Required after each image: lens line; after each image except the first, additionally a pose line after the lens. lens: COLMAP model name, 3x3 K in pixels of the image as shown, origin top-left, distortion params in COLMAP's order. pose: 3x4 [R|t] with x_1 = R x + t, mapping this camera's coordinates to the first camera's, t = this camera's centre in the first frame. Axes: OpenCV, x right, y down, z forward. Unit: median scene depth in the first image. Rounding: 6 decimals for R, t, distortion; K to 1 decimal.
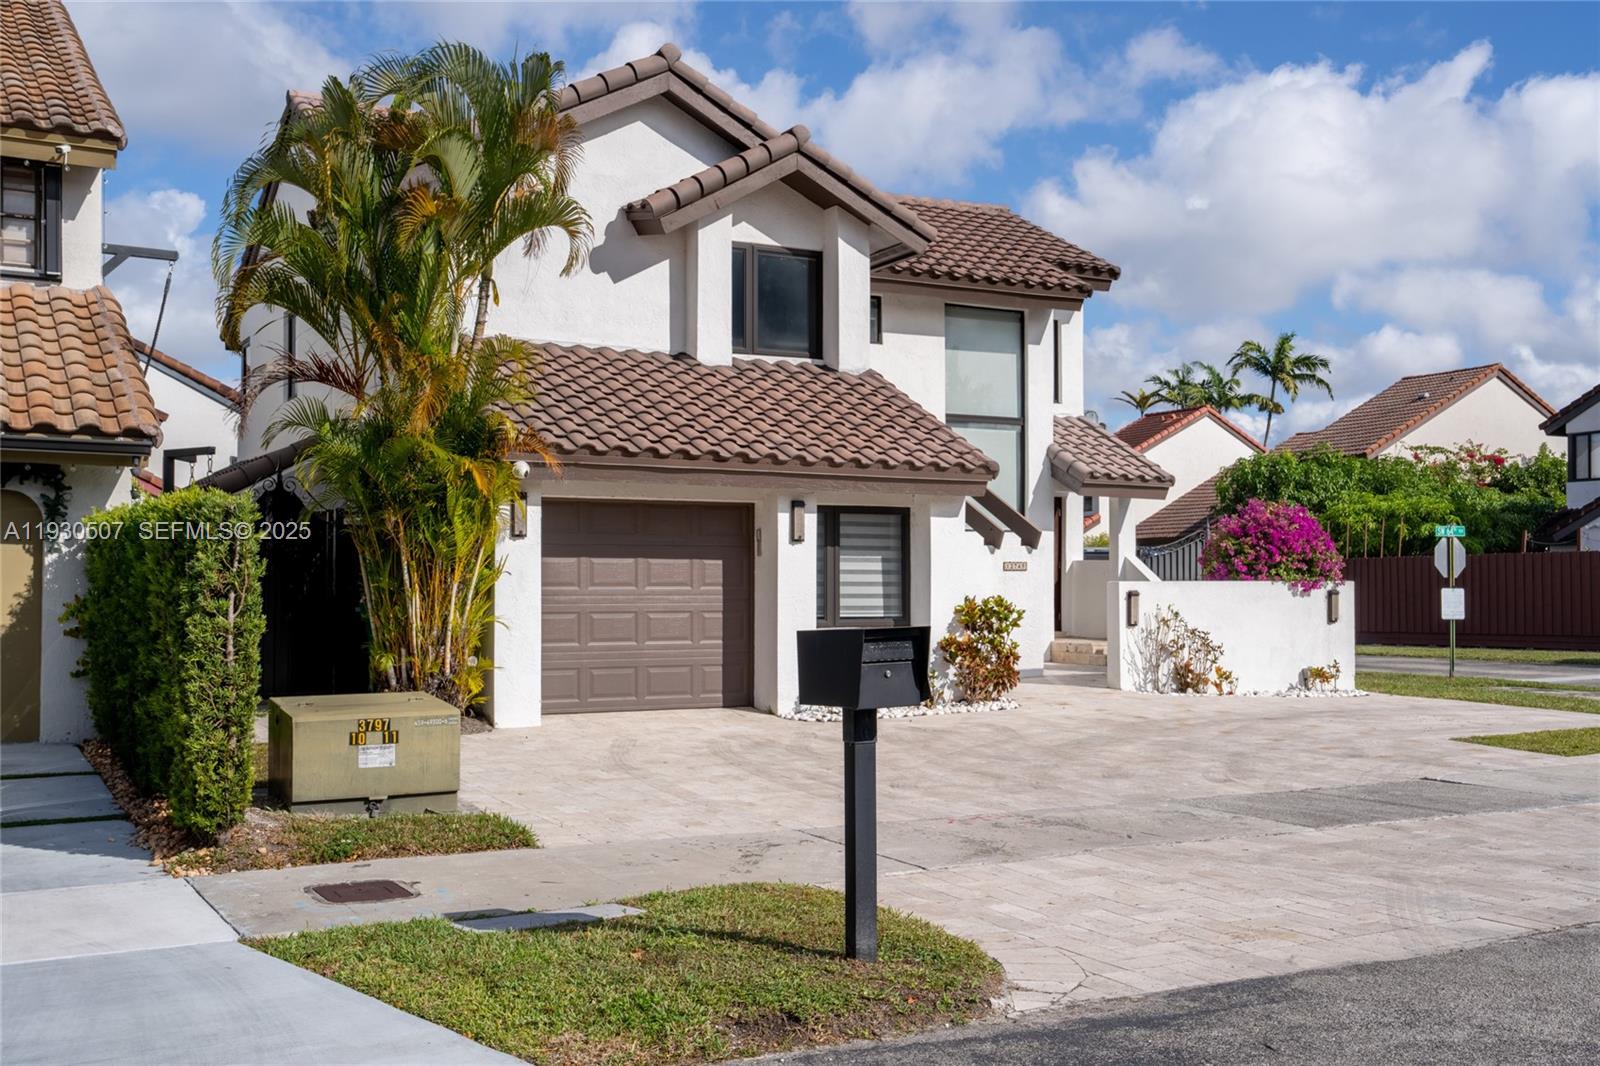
lens RADIAL K [[1612.8, 0, 799.2], [0, 1612.8, 538.5], [0, 0, 1]] dist [-0.026366, 0.000000]
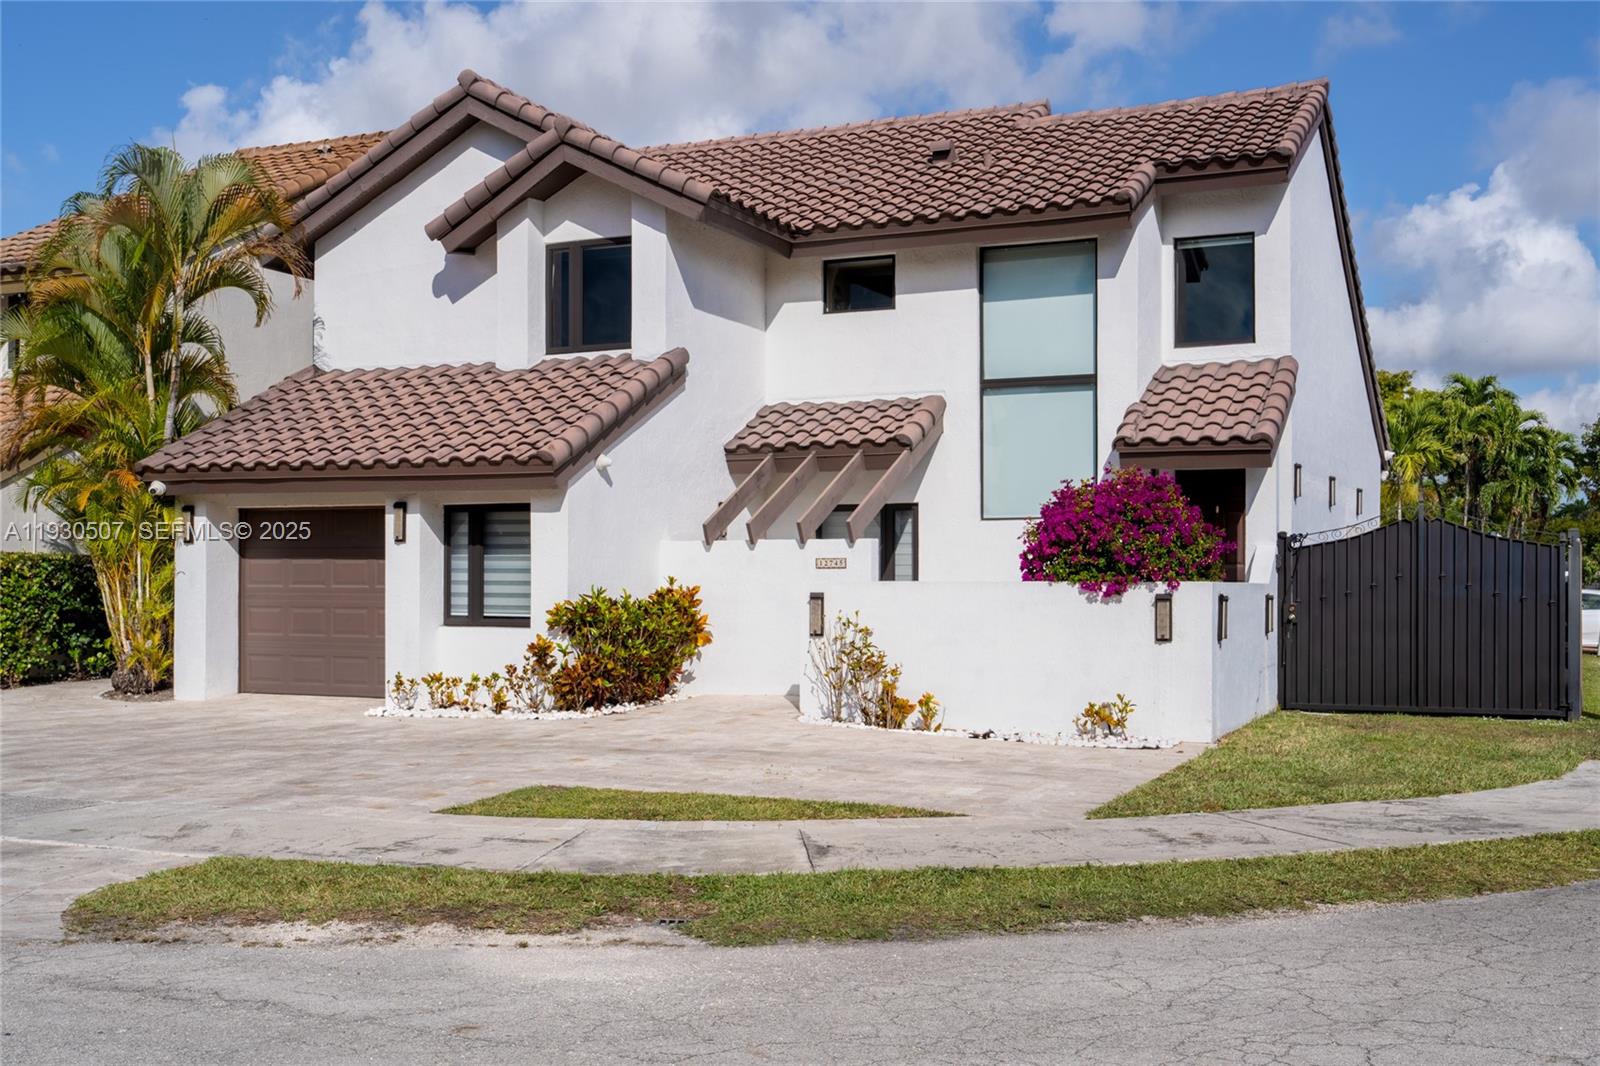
lens RADIAL K [[1699.9, 0, 800.1], [0, 1699.9, 536.9], [0, 0, 1]] dist [0.003664, 0.000000]
pose [[0.599275, -0.019056, -0.800316, 0.904330], [0.019568, 0.999767, -0.009153, 0.012227], [0.800304, -0.010176, 0.599508, 0.486753]]
